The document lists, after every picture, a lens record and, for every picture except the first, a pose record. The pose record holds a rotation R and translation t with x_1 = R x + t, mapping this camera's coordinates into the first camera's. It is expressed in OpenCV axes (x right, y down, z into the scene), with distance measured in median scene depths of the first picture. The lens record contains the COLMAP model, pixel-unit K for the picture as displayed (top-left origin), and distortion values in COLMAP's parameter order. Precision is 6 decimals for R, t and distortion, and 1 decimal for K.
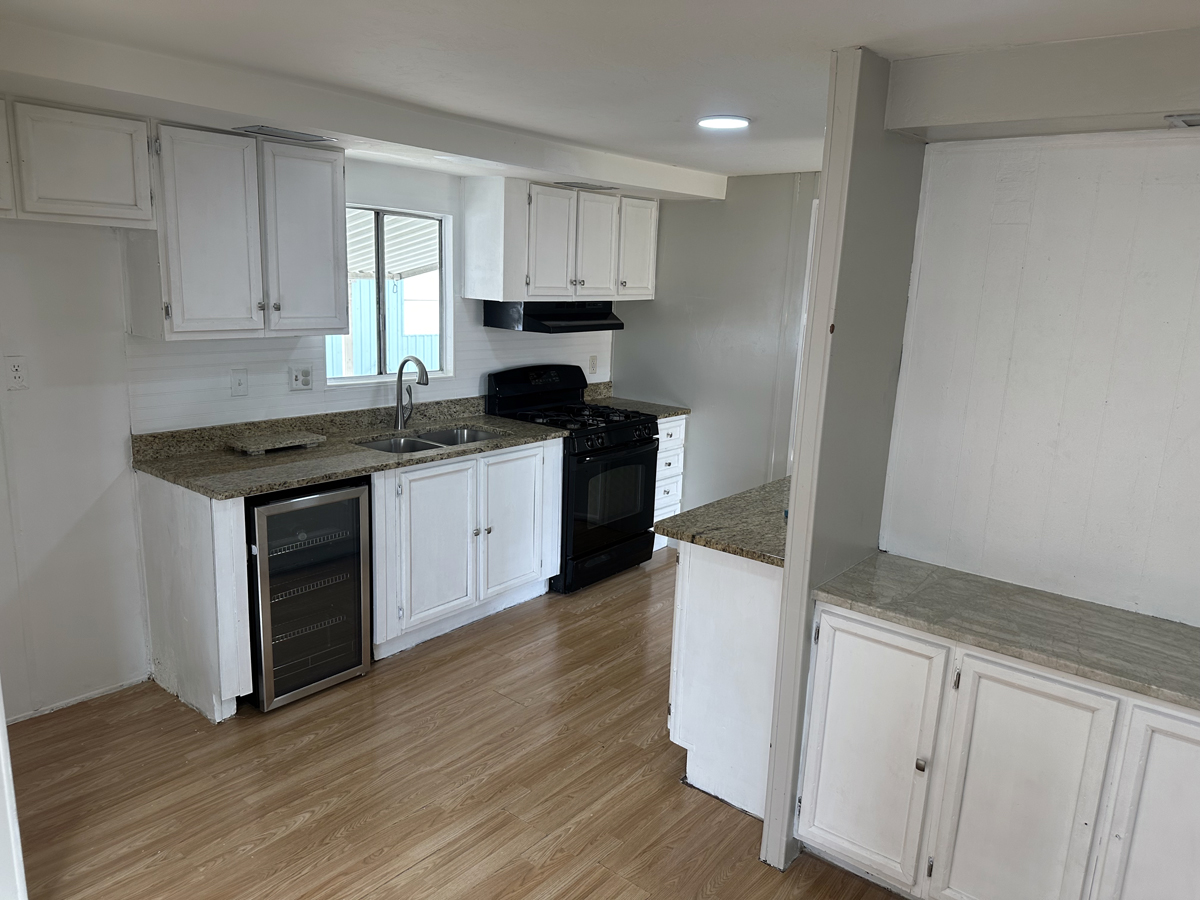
lens RADIAL K [[843.9, 0, 613.3], [0, 843.9, 463.6], [0, 0, 1]] dist [0.076404, -0.076542]
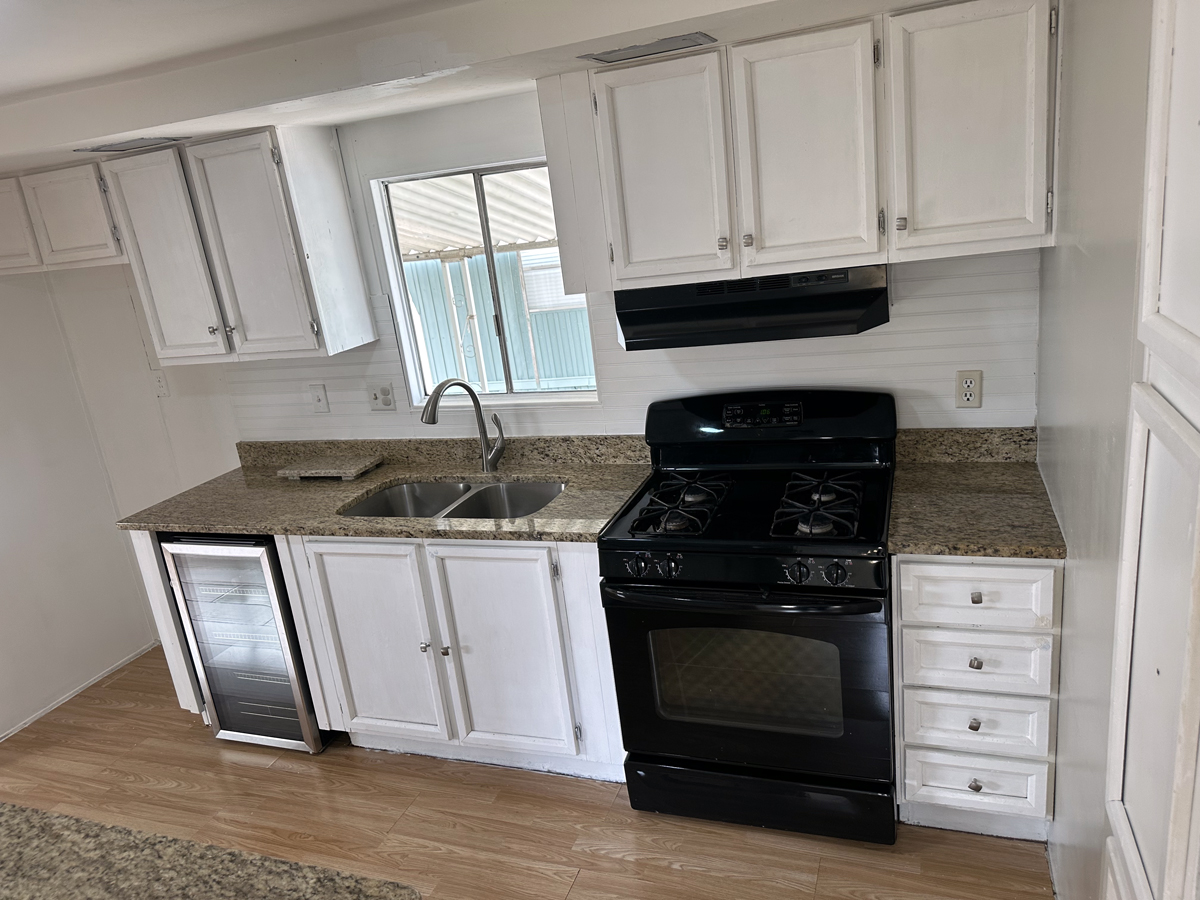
lens RADIAL K [[837.9, 0, 600.0], [0, 837.9, 450.0], [0, 0, 1]] dist [0.202421, -0.404561]
pose [[0.301029, 0.188204, -0.934859, 0.500826], [-0.077889, 0.981909, 0.172595, -0.207323], [0.950429, 0.020859, 0.310242, 0.920295]]
